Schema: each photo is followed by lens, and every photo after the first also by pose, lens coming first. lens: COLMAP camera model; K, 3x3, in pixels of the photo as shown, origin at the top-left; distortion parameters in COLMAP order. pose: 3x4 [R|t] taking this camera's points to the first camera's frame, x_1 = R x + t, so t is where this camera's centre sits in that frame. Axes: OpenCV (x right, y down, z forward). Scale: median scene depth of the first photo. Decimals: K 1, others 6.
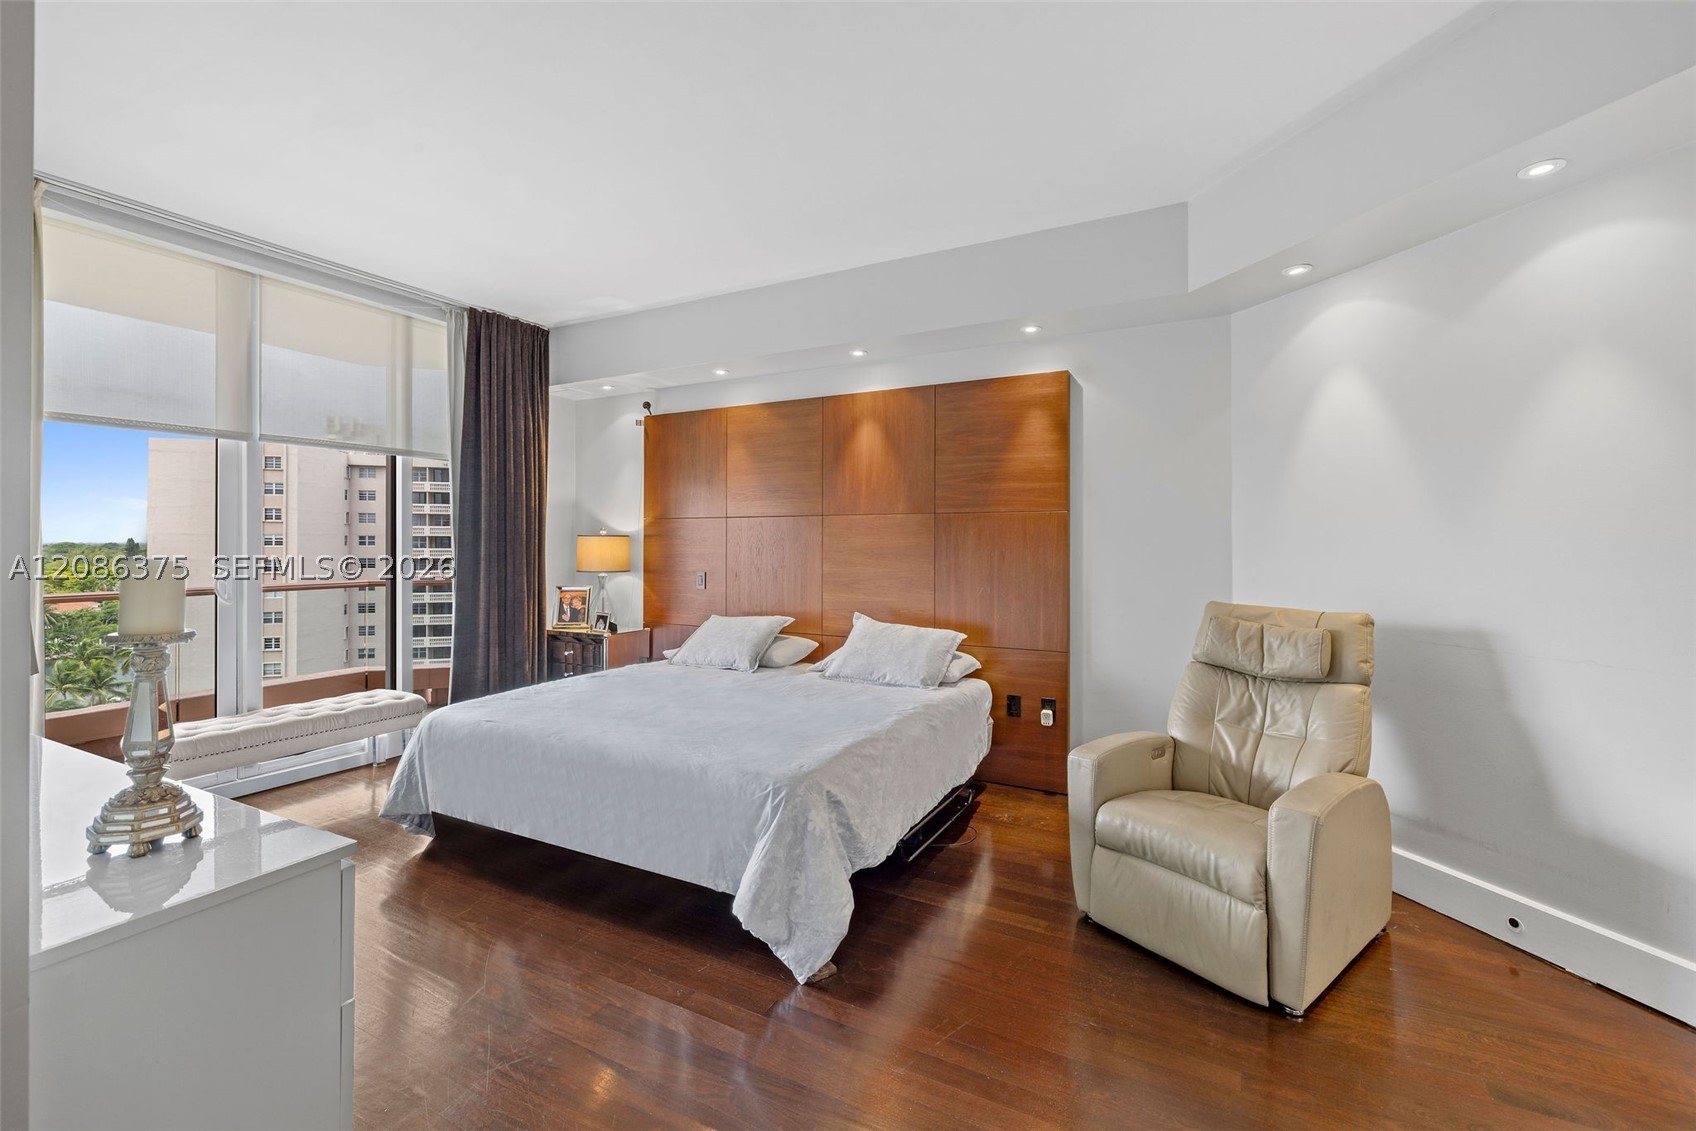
lens RADIAL K [[712.4, 0, 850.4], [0, 712.4, 544.2], [0, 0, 1]] dist [-0.000188, -0.000047]
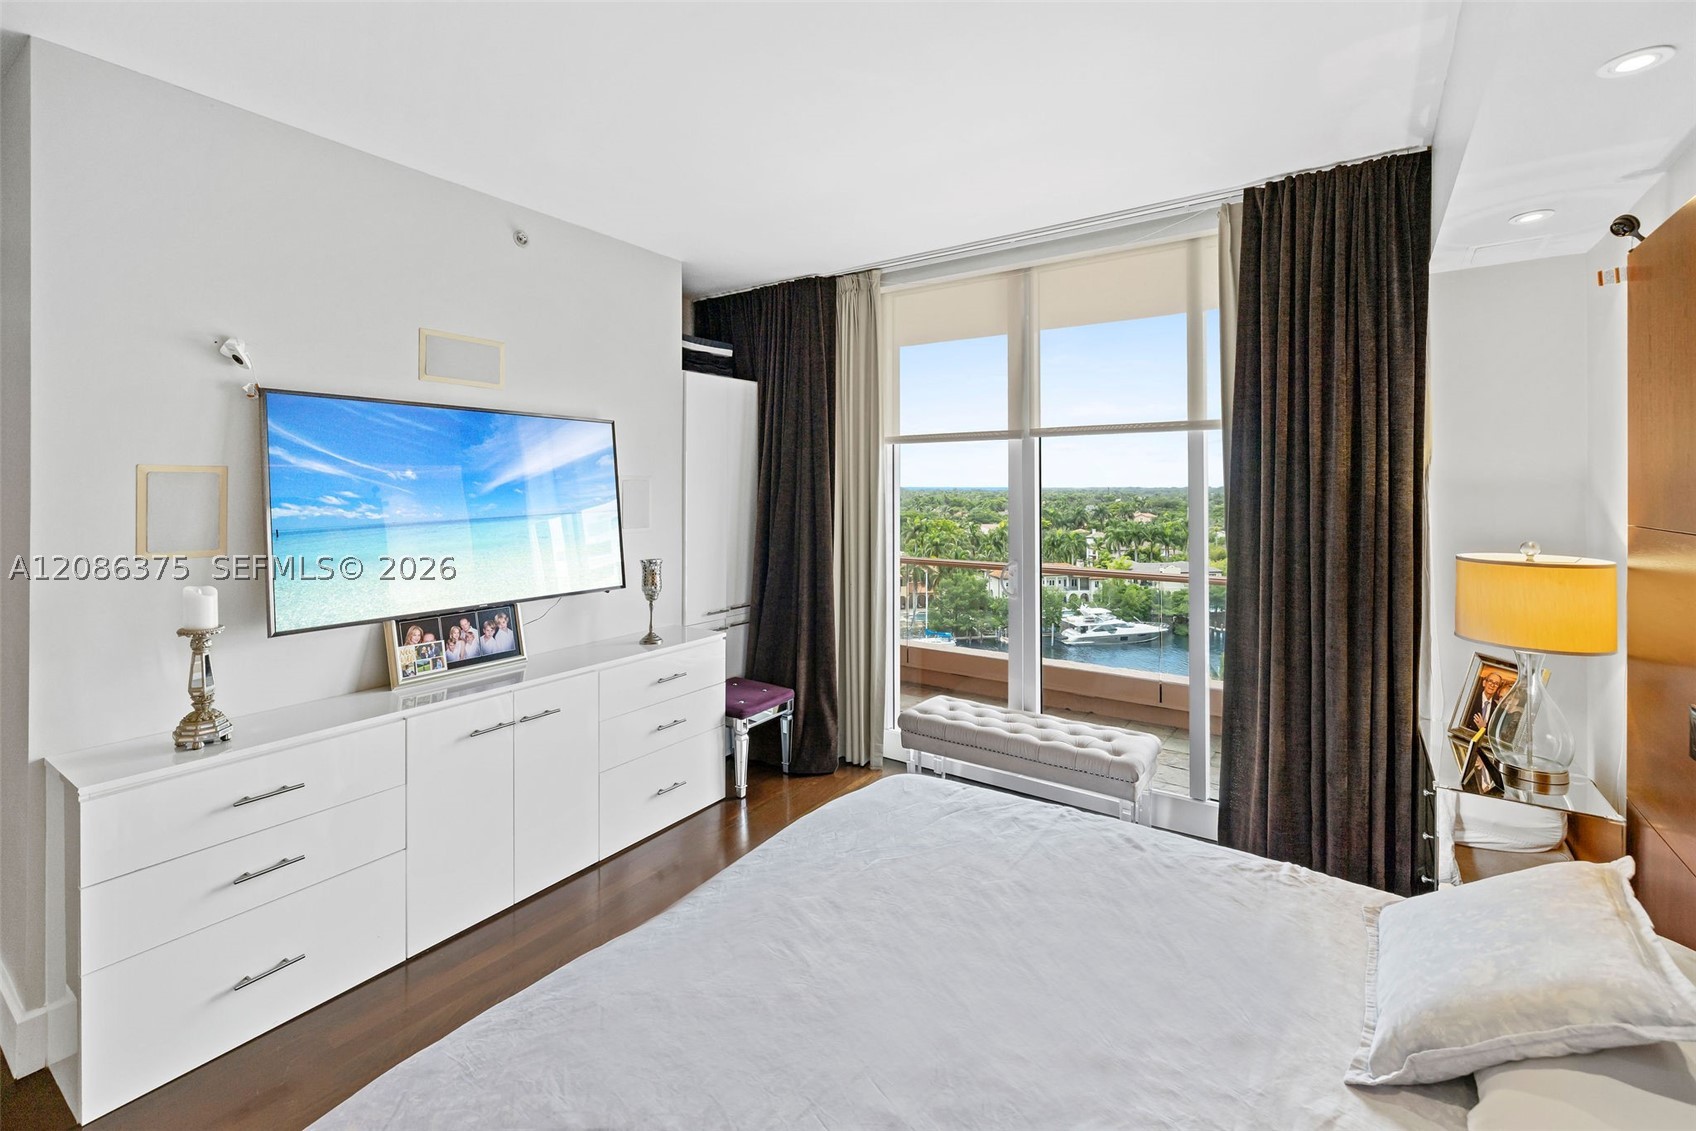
lens RADIAL K [[734.6, 0, 851.6], [0, 734.6, 488.8], [0, 0, 1]] dist [-0.000801, -0.000062]
pose [[-0.106831, -0.000975, -0.994277, 0.154621], [-0.004473, 0.999990, -0.000500, -0.057697], [0.994267, 0.004394, -0.106834, 0.685280]]
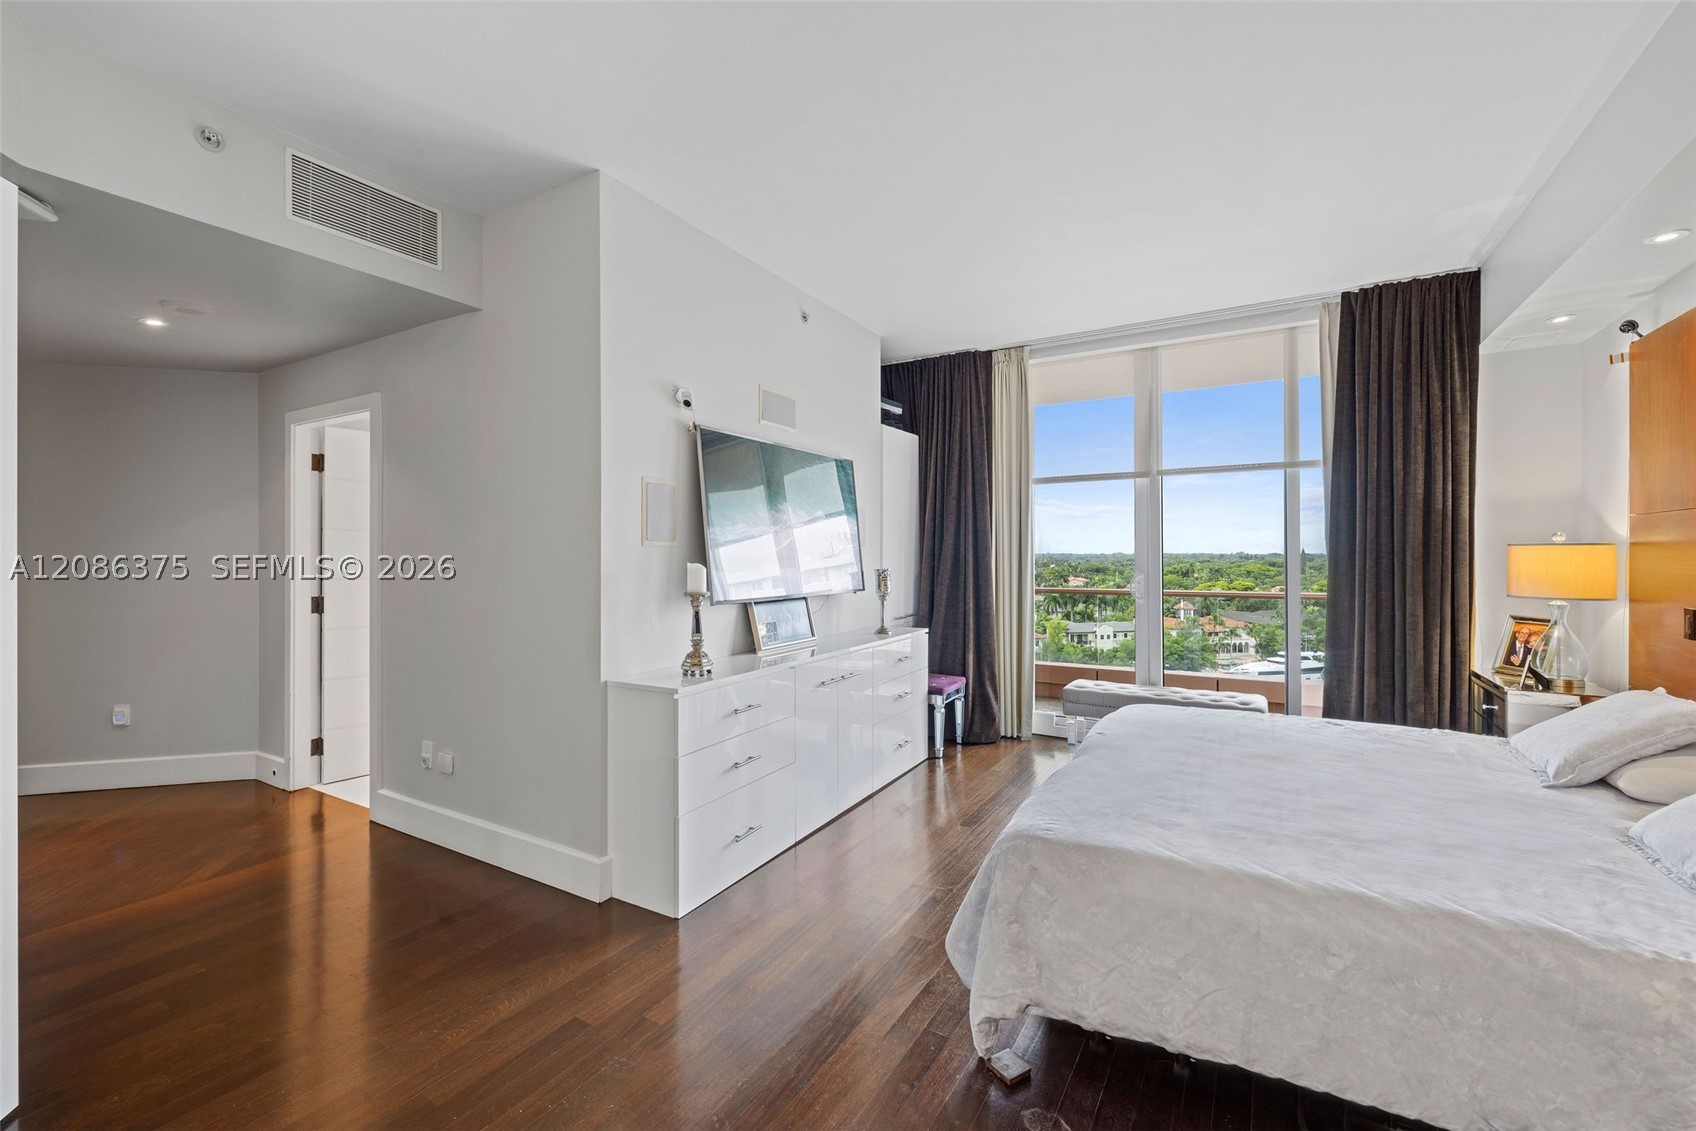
lens RADIAL K [[711.3, 0, 845.7], [0, 711.3, 559.9], [0, 0, 1]] dist [-0.000171, -0.000074]
pose [[-0.032395, 0.002395, -0.999472, 0.363609], [0.000652, 0.999997, 0.002375, 0.000881], [0.999475, -0.000575, -0.032396, 0.384971]]
